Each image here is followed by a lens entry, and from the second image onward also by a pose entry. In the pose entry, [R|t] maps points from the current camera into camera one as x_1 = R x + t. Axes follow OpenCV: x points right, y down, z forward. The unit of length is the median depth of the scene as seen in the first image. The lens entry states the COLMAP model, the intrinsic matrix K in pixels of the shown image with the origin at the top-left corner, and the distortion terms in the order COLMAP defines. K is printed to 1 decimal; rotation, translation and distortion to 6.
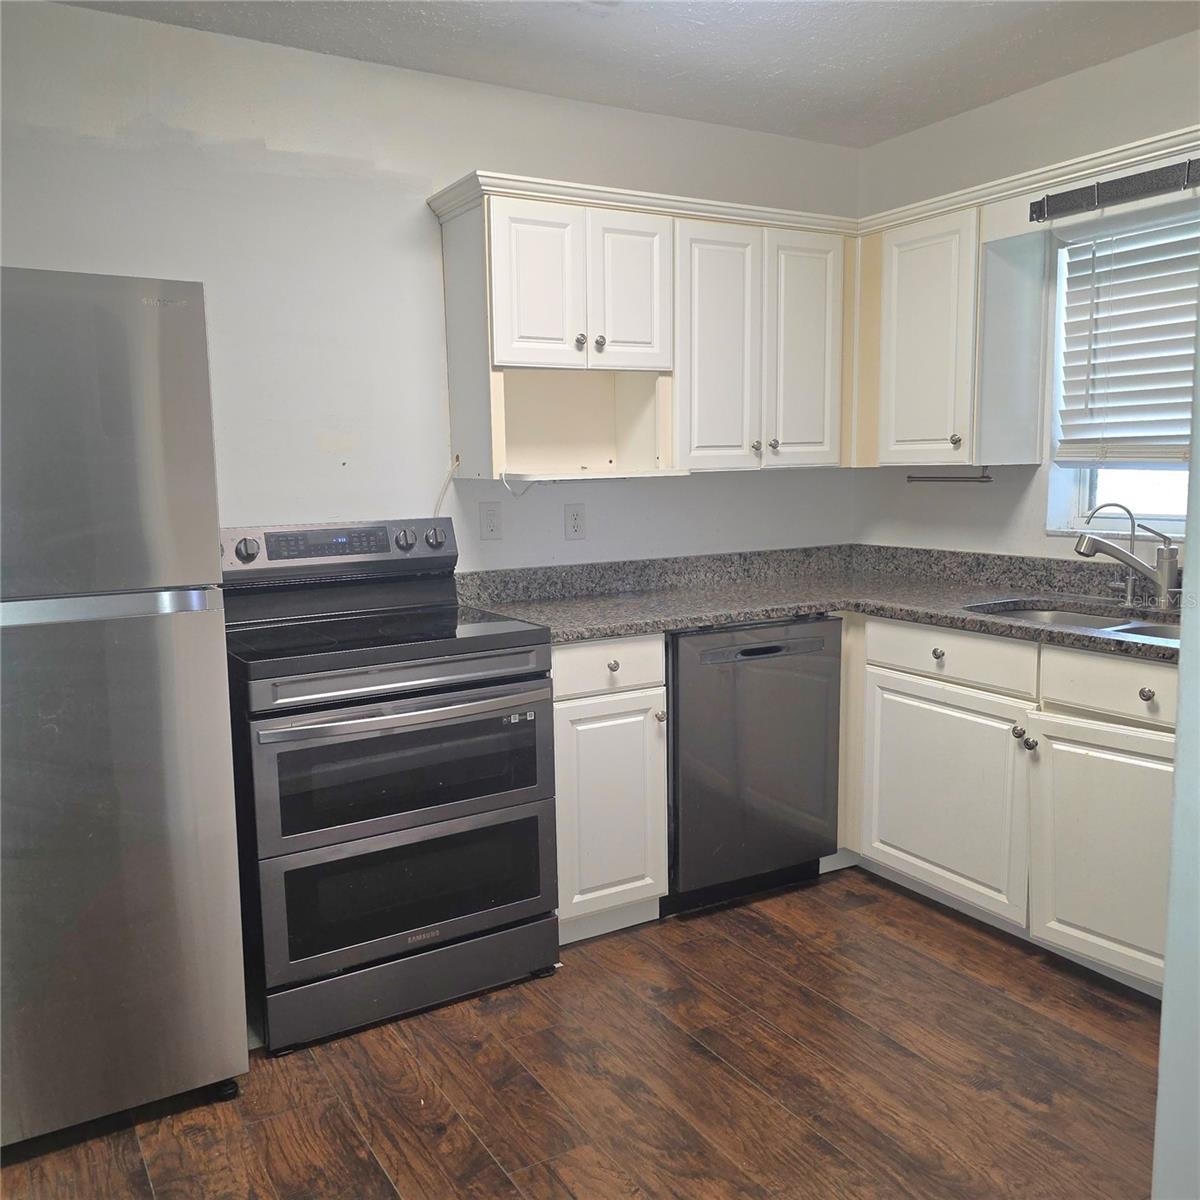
lens RADIAL K [[1075.5, 0, 590.4], [0, 1075.5, 608.7], [0, 0, 1]] dist [0.081135, -0.104699]
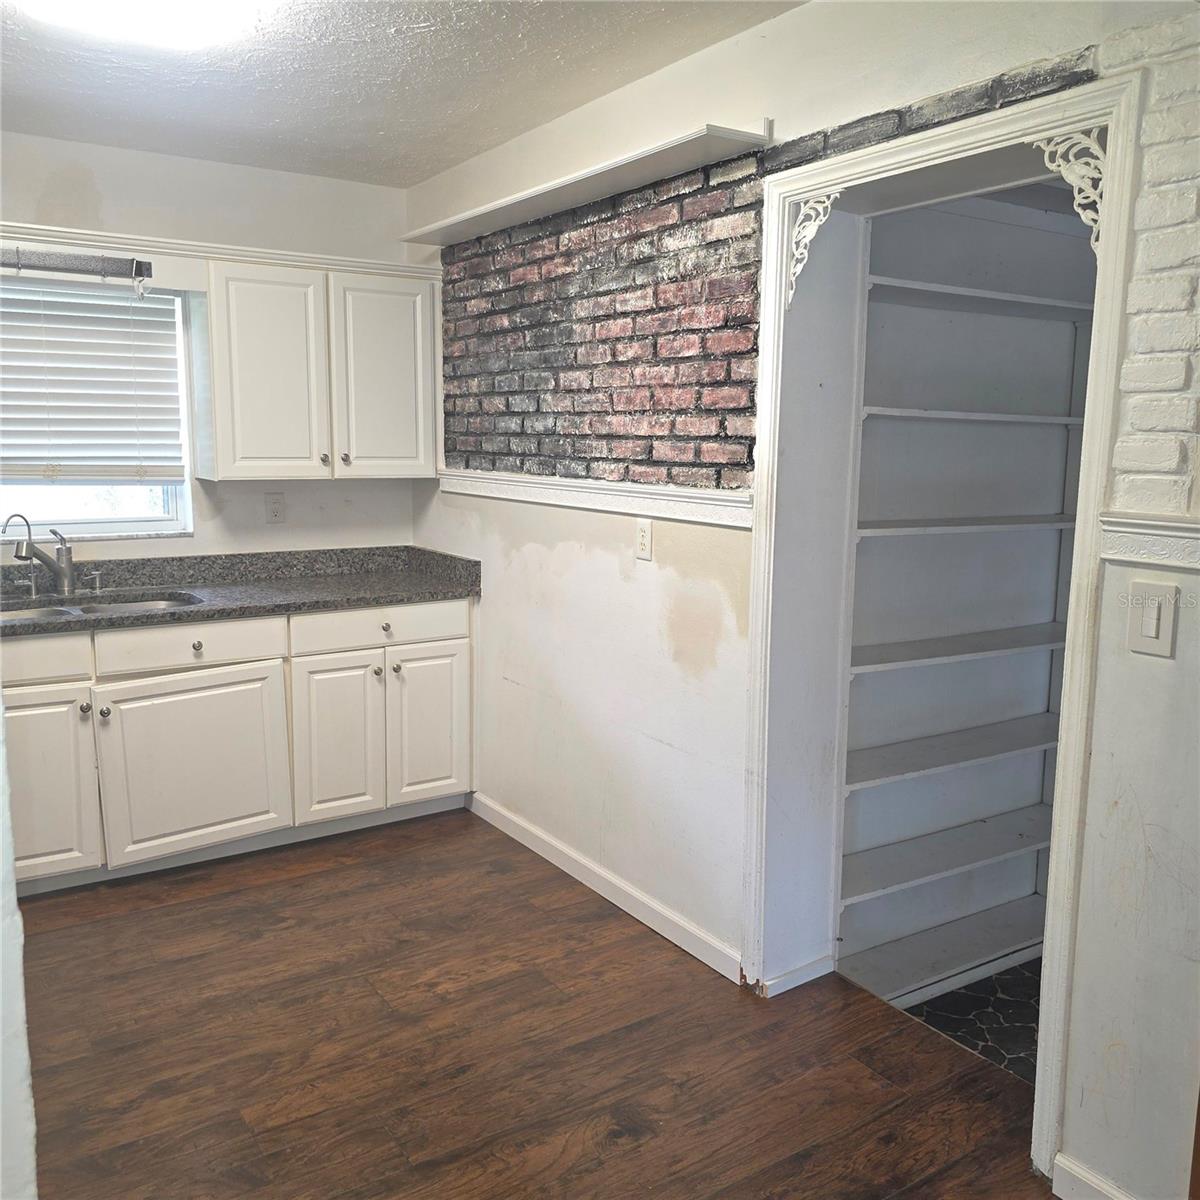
lens RADIAL K [[1075.5, 0, 597.1], [0, 1075.5, 595.1], [0, 0, 1]] dist [0.081135, -0.104699]
pose [[-0.049462, -0.128614, 0.990461, -0.731152], [0.126626, 0.982865, 0.133951, -0.088369], [-0.990717, 0.132044, -0.032328, 0.420992]]
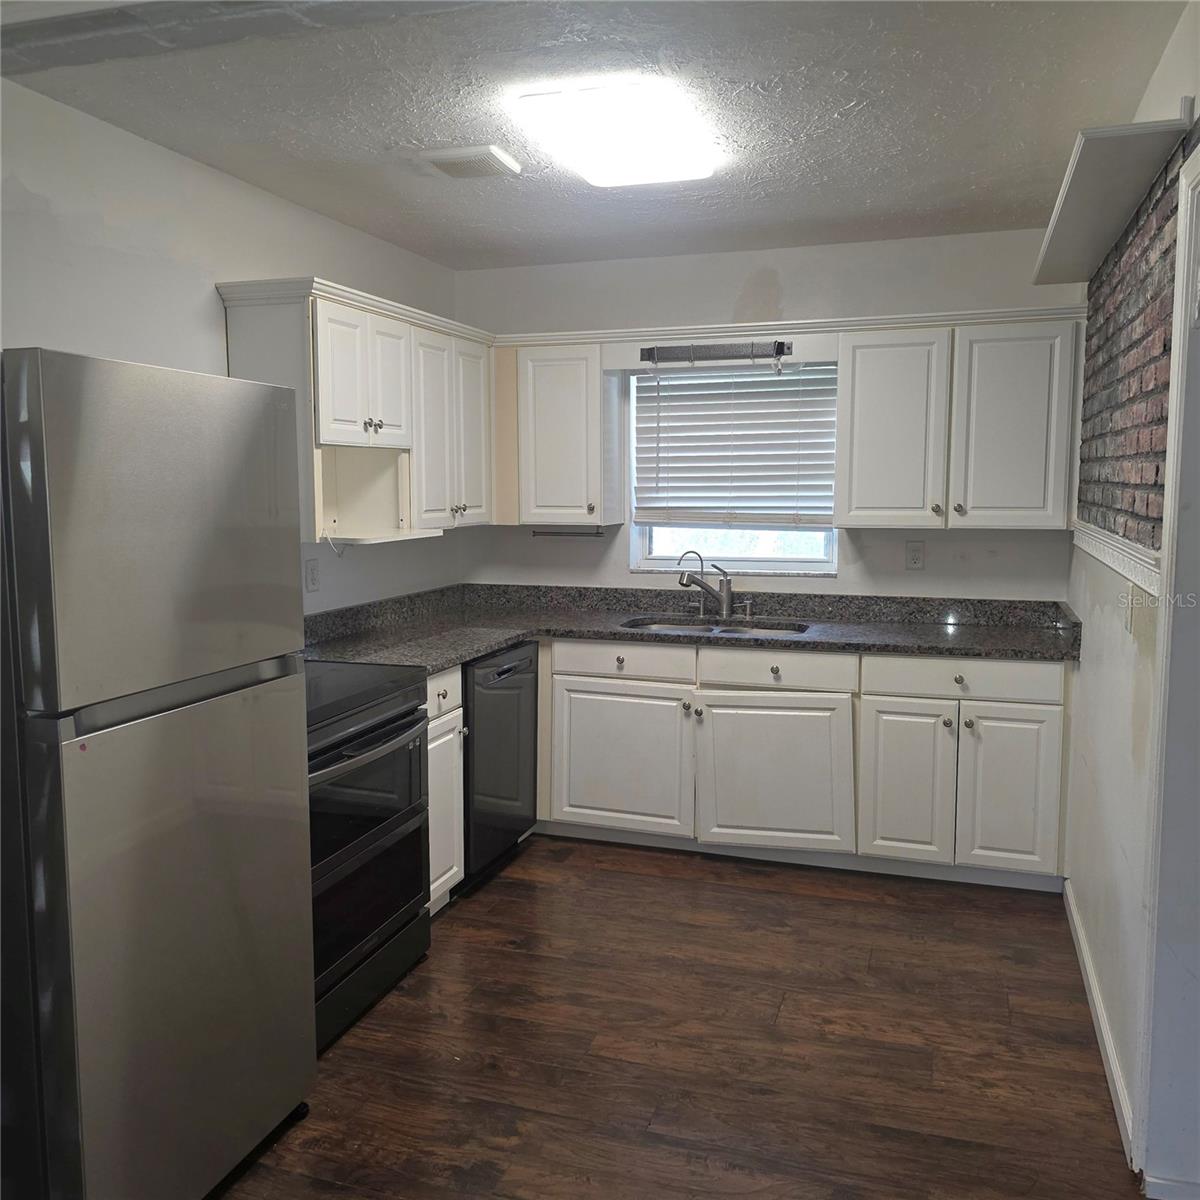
lens RADIAL K [[1075.5, 0, 598.8], [0, 1075.5, 596.9], [0, 0, 1]] dist [0.081135, -0.104699]
pose [[0.751721, -0.053850, 0.657279, -0.600960], [0.077360, 0.996980, -0.006795, -0.032417], [-0.654928, 0.055955, 0.753616, -0.040555]]
